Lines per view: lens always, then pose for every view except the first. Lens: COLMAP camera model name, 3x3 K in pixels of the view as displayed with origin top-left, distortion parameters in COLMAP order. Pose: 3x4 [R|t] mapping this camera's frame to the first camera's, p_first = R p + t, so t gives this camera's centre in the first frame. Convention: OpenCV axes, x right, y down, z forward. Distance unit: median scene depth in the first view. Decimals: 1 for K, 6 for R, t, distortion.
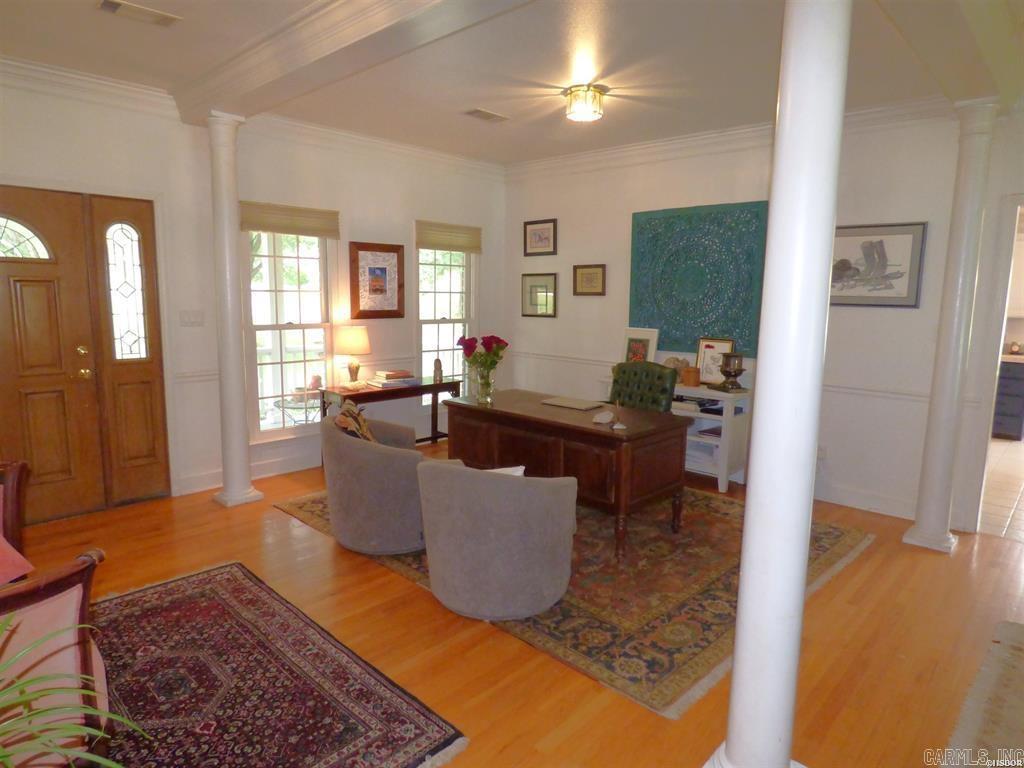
lens RADIAL K [[625.2, 0, 514.3], [0, 625.2, 388.8], [0, 0, 1]] dist [-0.015808, 0.005178]
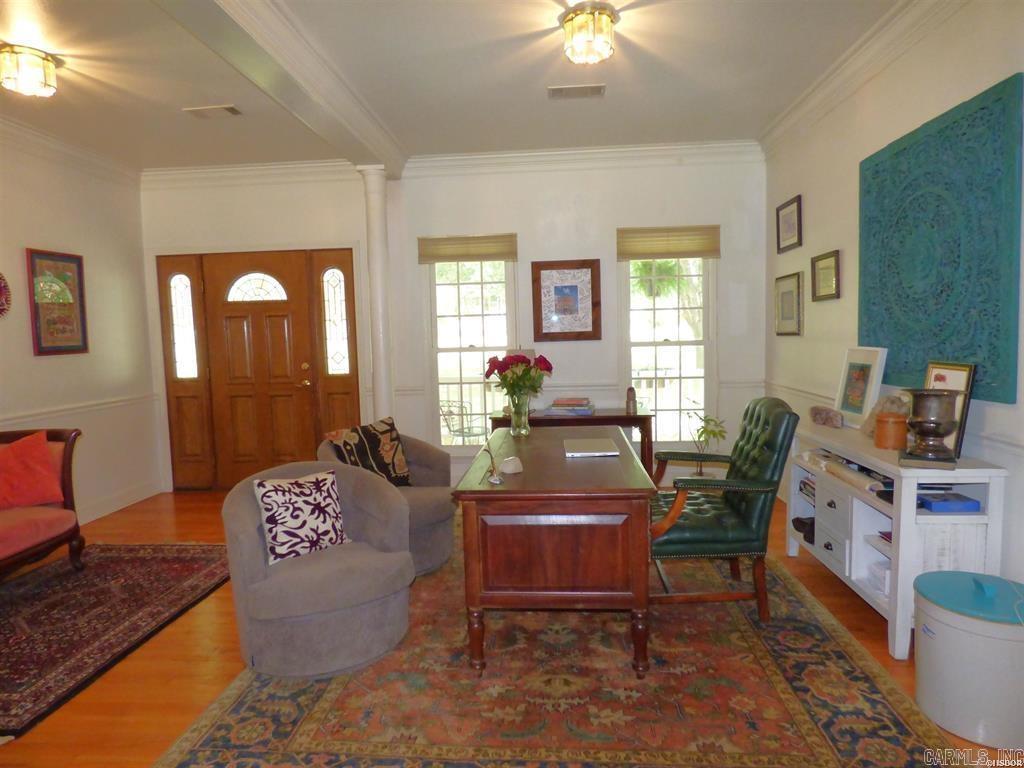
lens RADIAL K [[625.2, 0, 514.2], [0, 625.2, 384.2], [0, 0, 1]] dist [-0.015808, 0.005178]
pose [[0.634901, 0.030733, -0.771982, 0.489573], [-0.080175, 0.996435, -0.026270, -0.019414], [0.768423, 0.078572, 0.635101, 0.387855]]
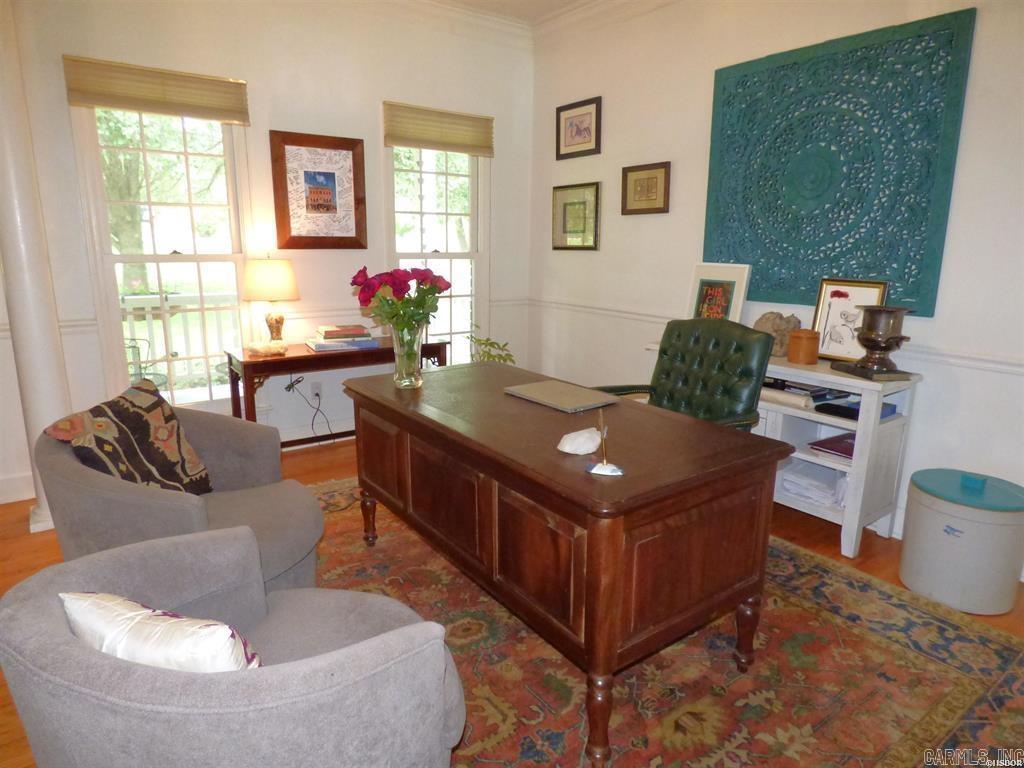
lens RADIAL K [[625.2, 0, 517.4], [0, 625.2, 383.4], [0, 0, 1]] dist [-0.015808, 0.005178]
pose [[0.984962, 0.034213, -0.169351, 0.122310], [-0.022511, 0.997255, 0.070544, -0.020011], [0.171300, -0.065671, 0.983028, 0.385499]]
